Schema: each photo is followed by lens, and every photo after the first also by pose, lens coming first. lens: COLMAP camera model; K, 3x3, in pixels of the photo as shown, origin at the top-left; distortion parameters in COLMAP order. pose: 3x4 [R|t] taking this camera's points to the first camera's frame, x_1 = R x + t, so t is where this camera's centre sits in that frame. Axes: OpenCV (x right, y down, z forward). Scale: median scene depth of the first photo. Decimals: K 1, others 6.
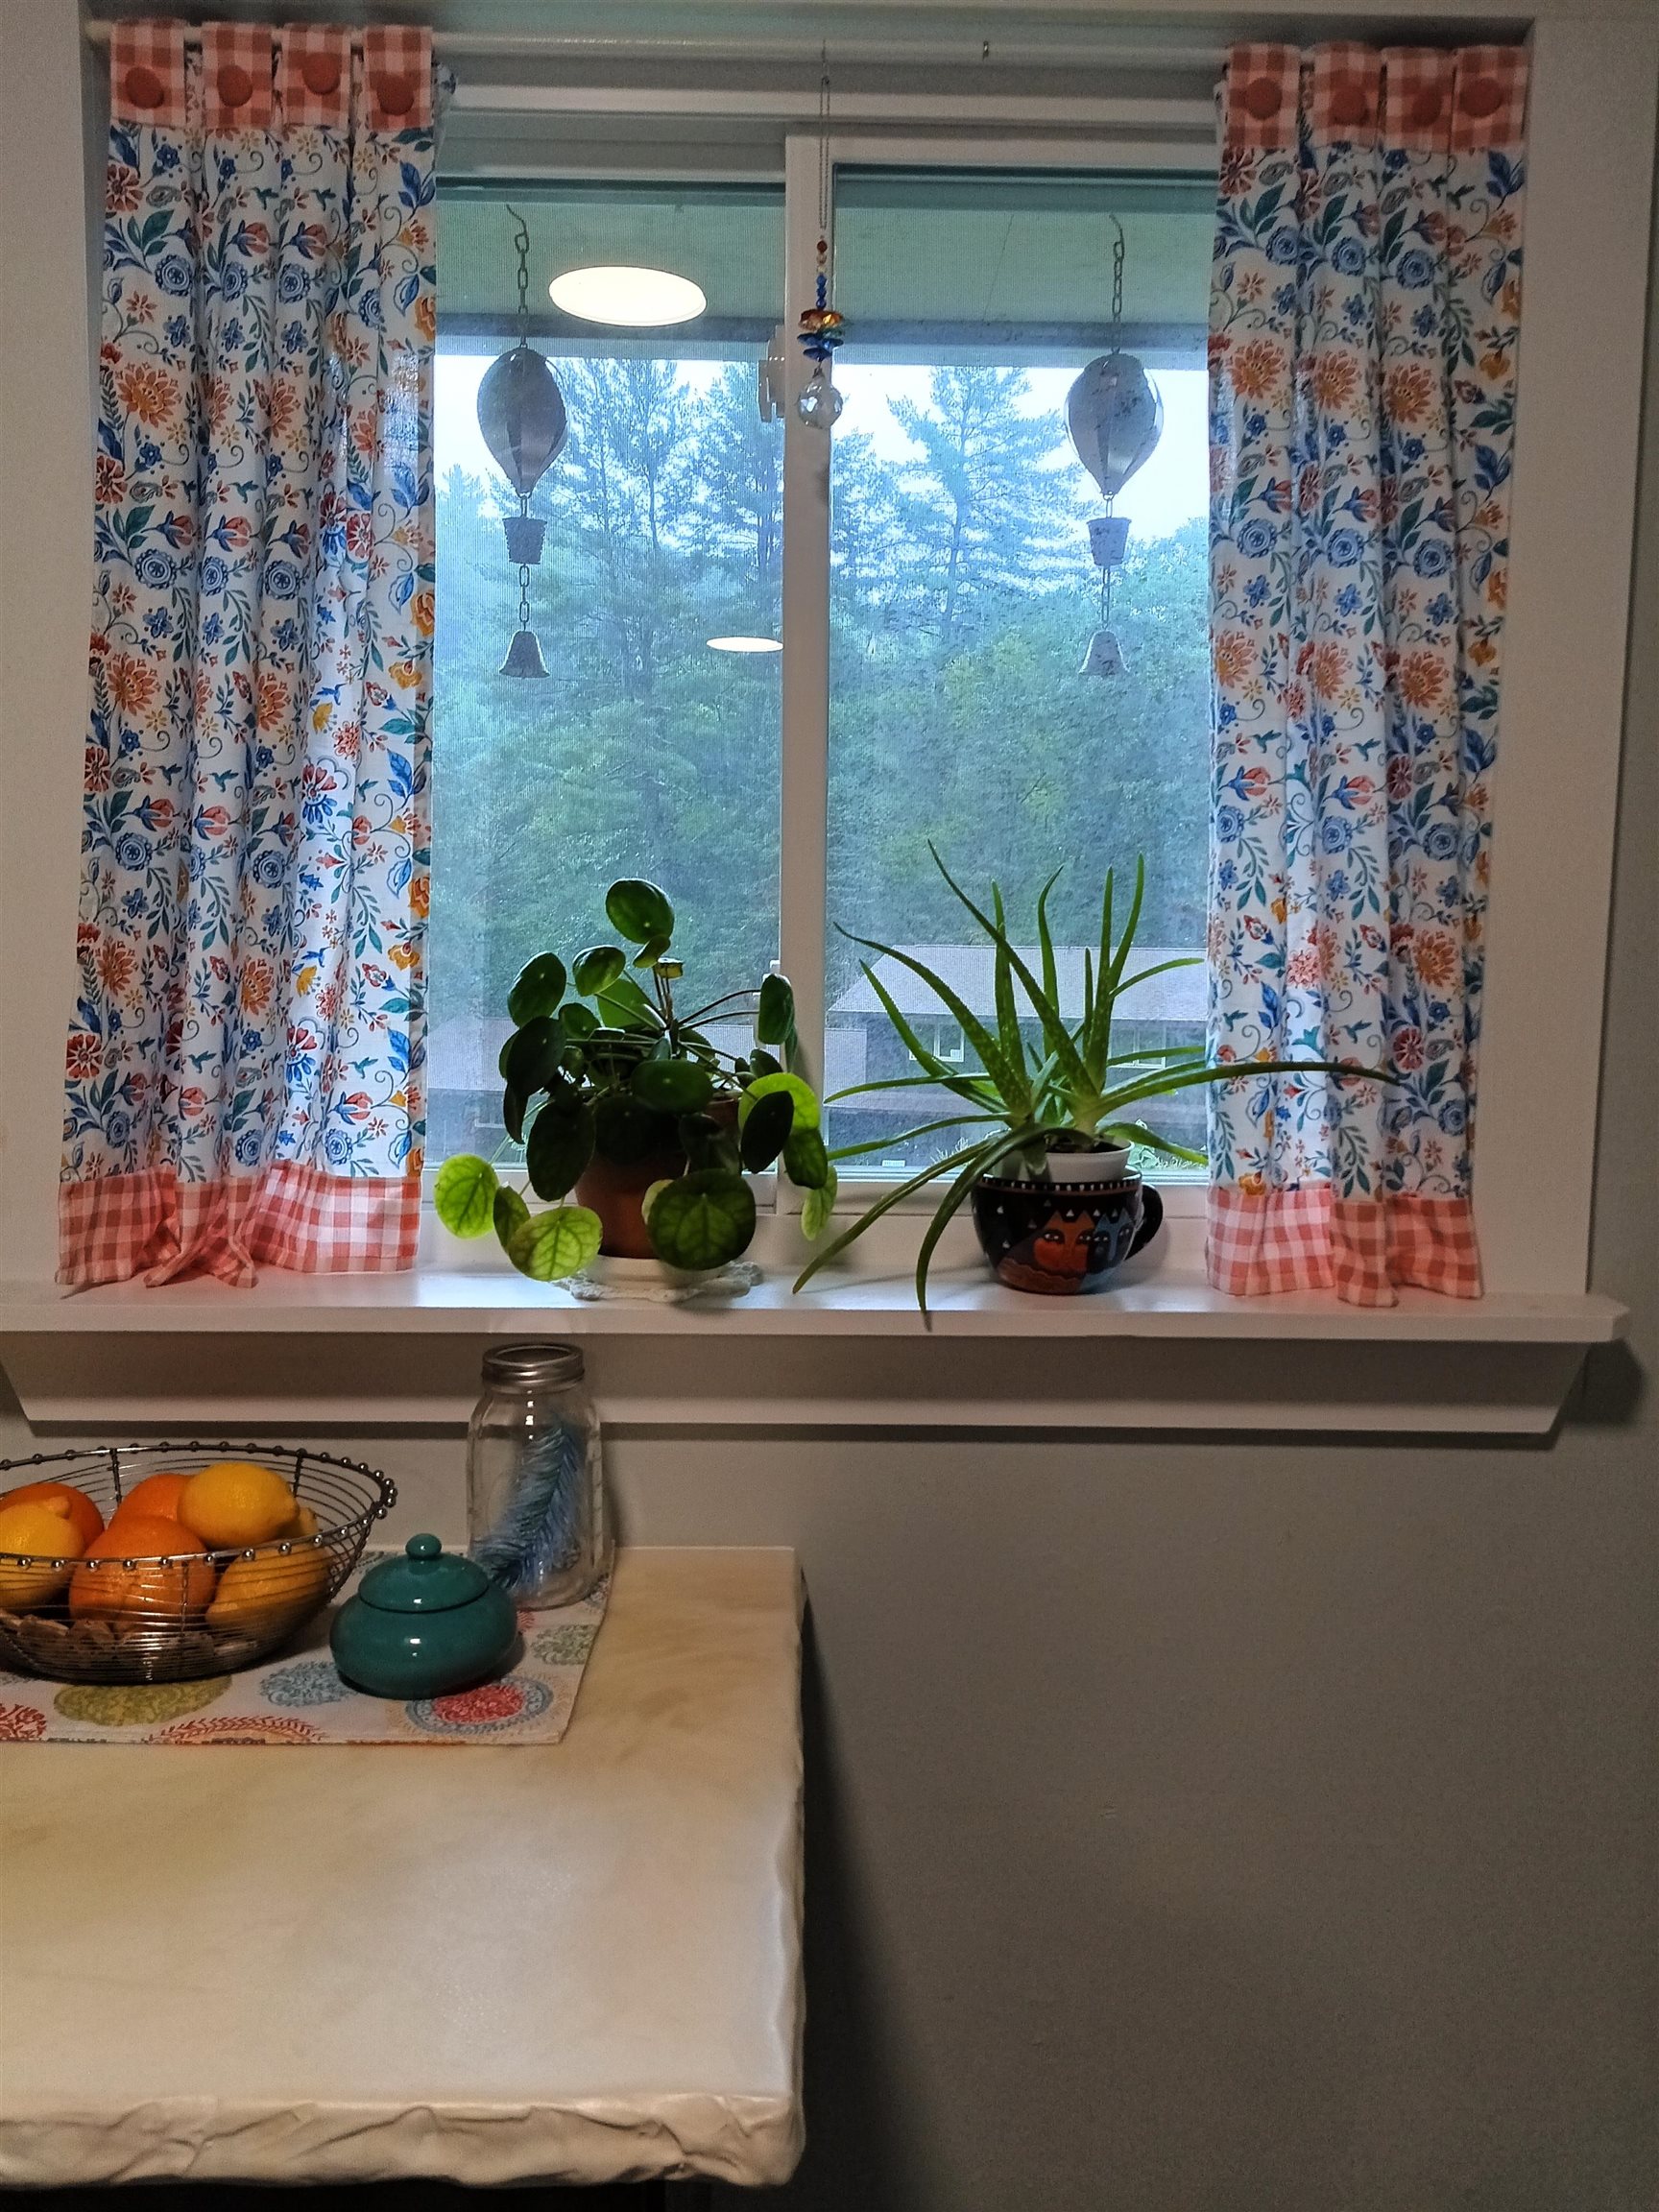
lens RADIAL K [[1807.7, 0, 849.5], [0, 1807.7, 1104.9], [0, 0, 1]] dist [0.062708, -0.091619]
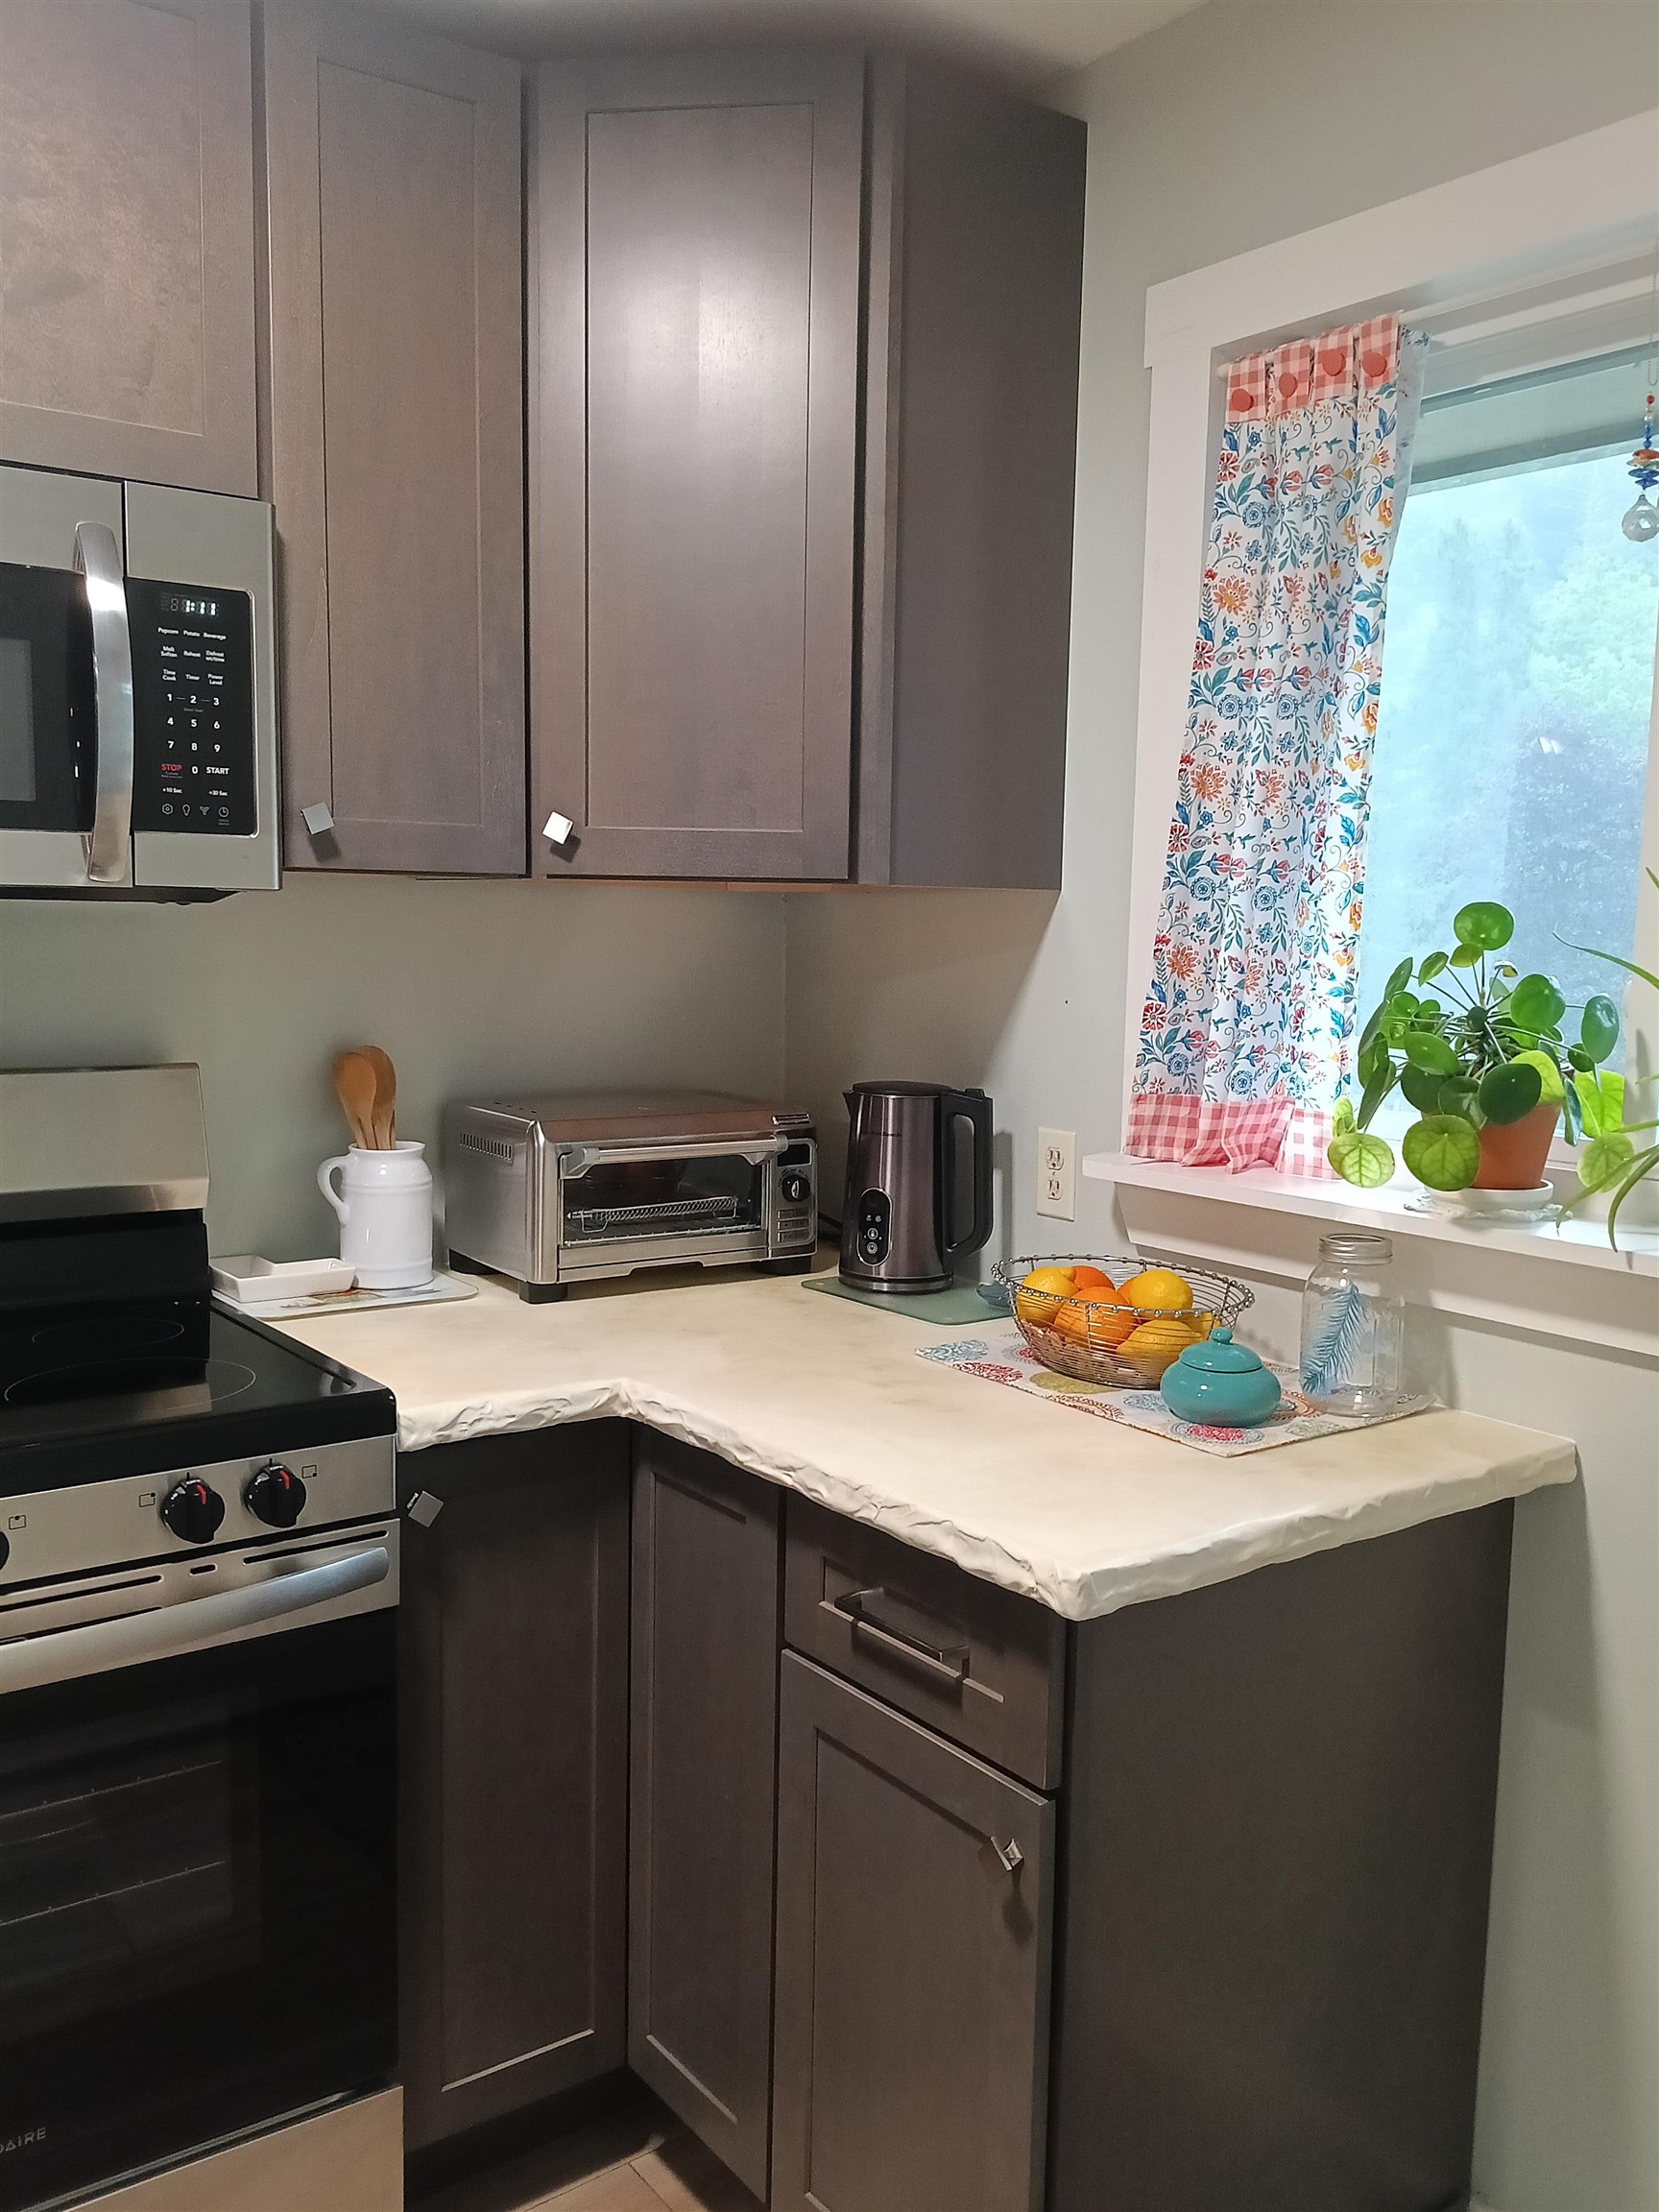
lens RADIAL K [[1807.7, 0, 834.1], [0, 1807.7, 1121.8], [0, 0, 1]] dist [0.062708, -0.091619]
pose [[0.578945, 0.089466, -0.810444, 0.718731], [-0.096053, 0.994524, 0.041171, 0.027142], [0.809689, 0.054010, 0.584368, -0.160344]]
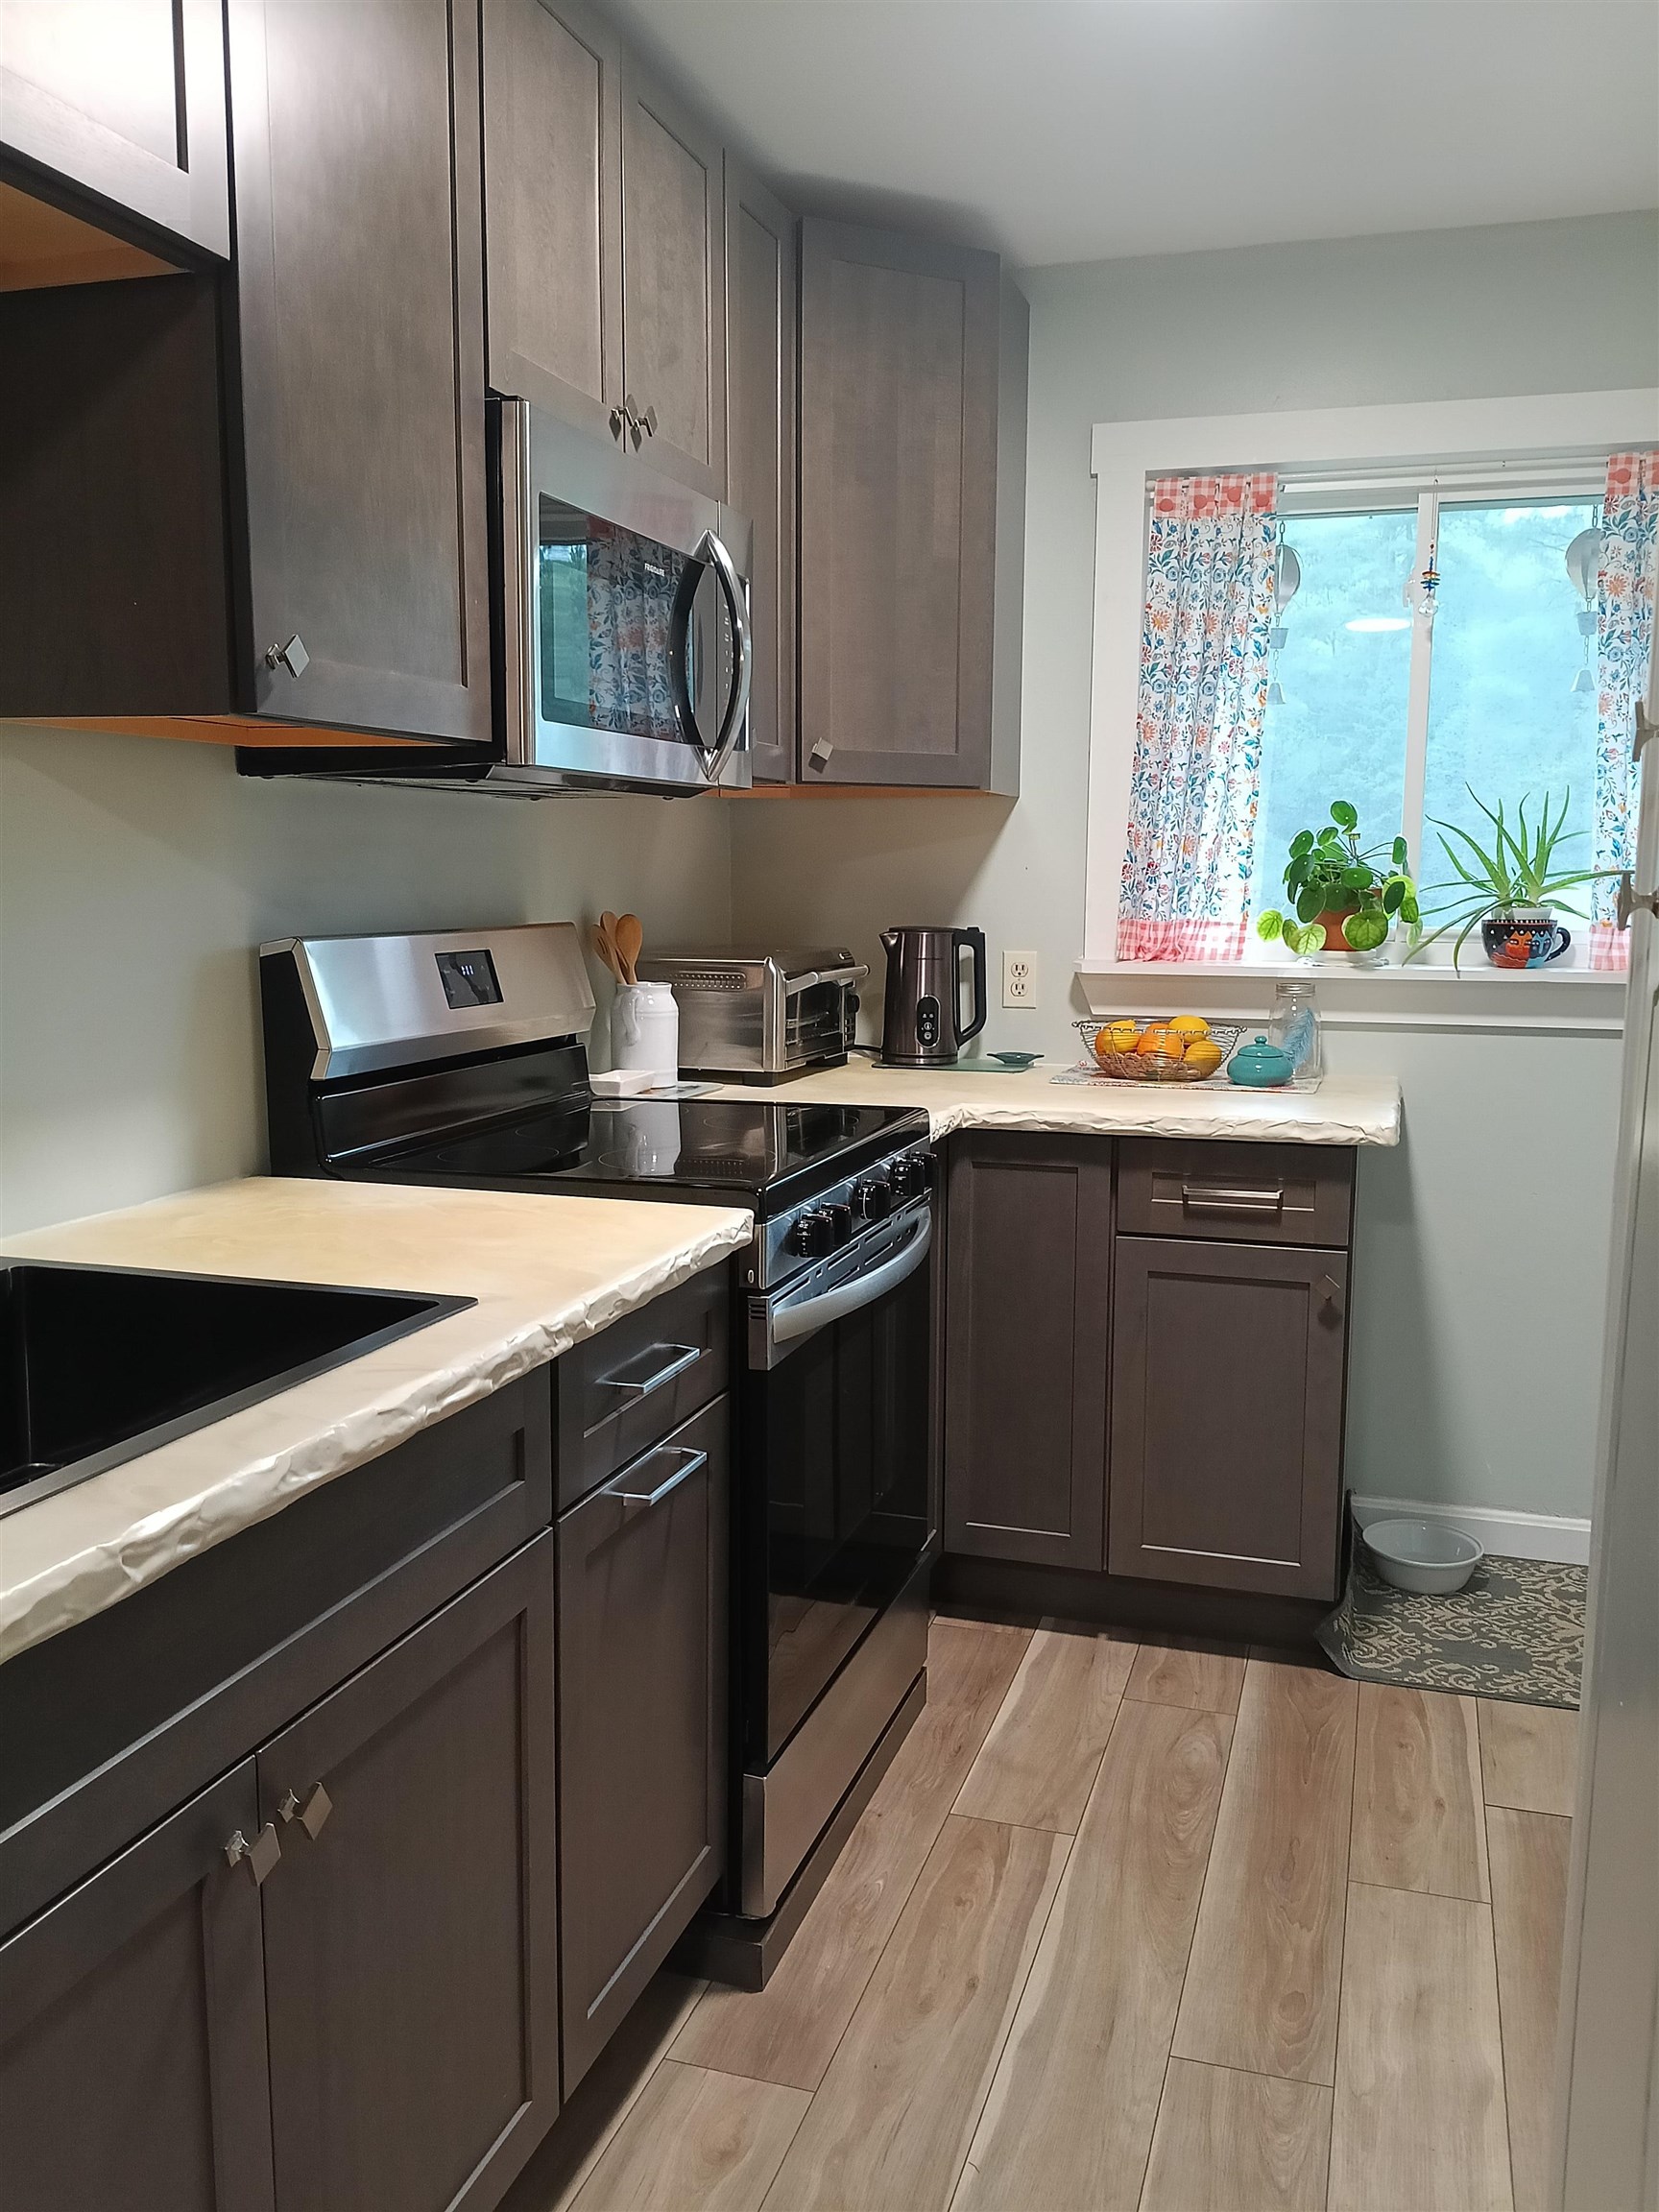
lens RADIAL K [[1807.7, 0, 839.4], [0, 1807.7, 1117.9], [0, 0, 1]] dist [0.062708, -0.091619]
pose [[0.945310, 0.038229, -0.323925, 0.056784], [-0.027346, 0.998900, 0.038085, 0.243727], [0.325025, -0.027144, 0.945316, -1.657608]]
